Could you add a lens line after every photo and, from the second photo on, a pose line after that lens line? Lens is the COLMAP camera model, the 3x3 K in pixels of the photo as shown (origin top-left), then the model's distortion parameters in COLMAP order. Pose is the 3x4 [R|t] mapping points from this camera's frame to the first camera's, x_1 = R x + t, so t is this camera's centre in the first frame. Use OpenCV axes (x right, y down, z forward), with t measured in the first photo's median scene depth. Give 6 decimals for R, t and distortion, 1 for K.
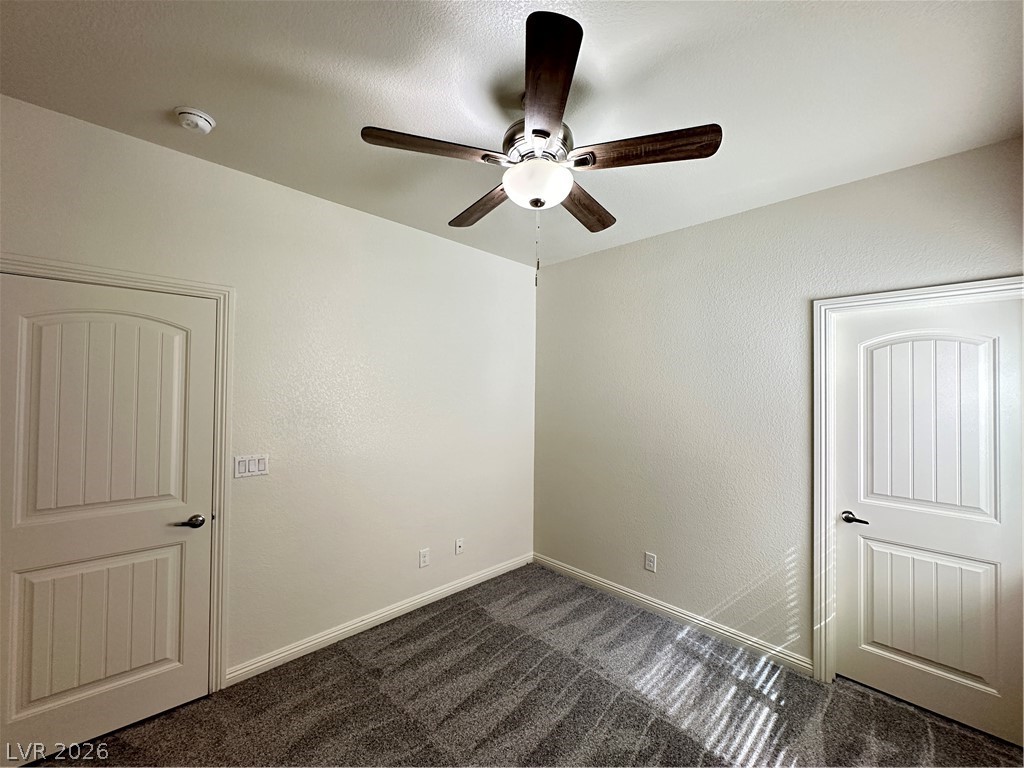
lens RADIAL K [[407.5, 0, 513.9], [0, 407.5, 384.5], [0, 0, 1]] dist [0.000436, -0.000459]
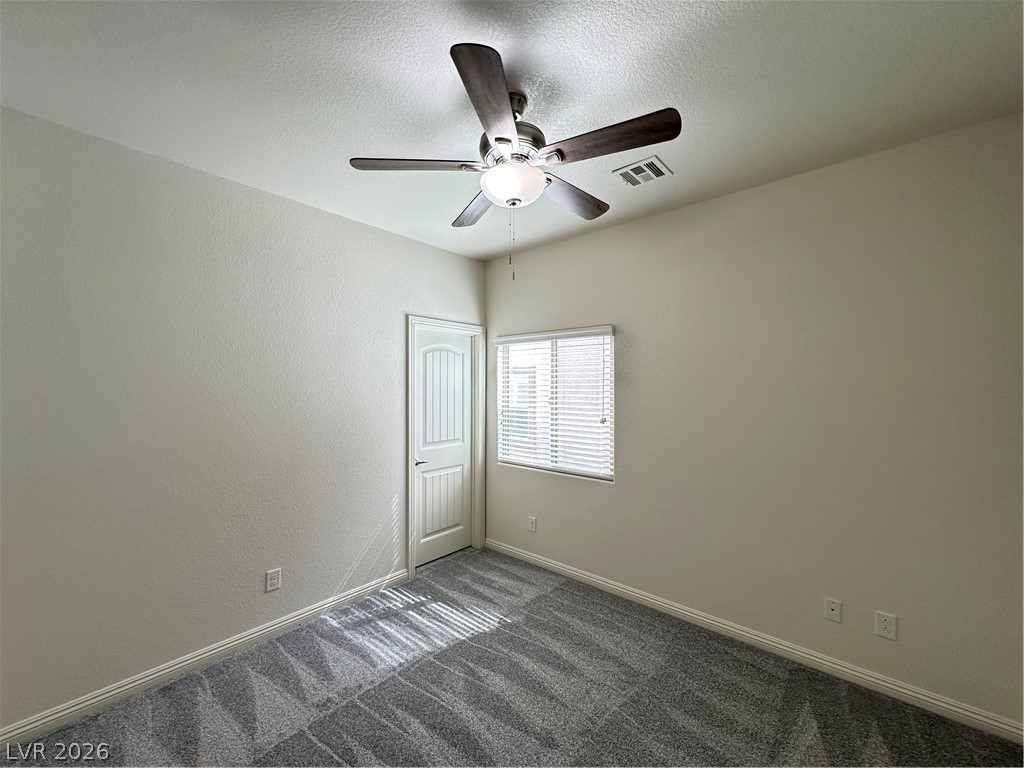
lens RADIAL K [[407.5, 0, 508.0], [0, 407.5, 384.3], [0, 0, 1]] dist [0.000436, -0.000459]
pose [[-0.065702, -0.008802, 0.997800, -0.691782], [-0.019398, 0.999783, 0.007542, 0.016611], [-0.997651, -0.018860, -0.065858, 0.738669]]
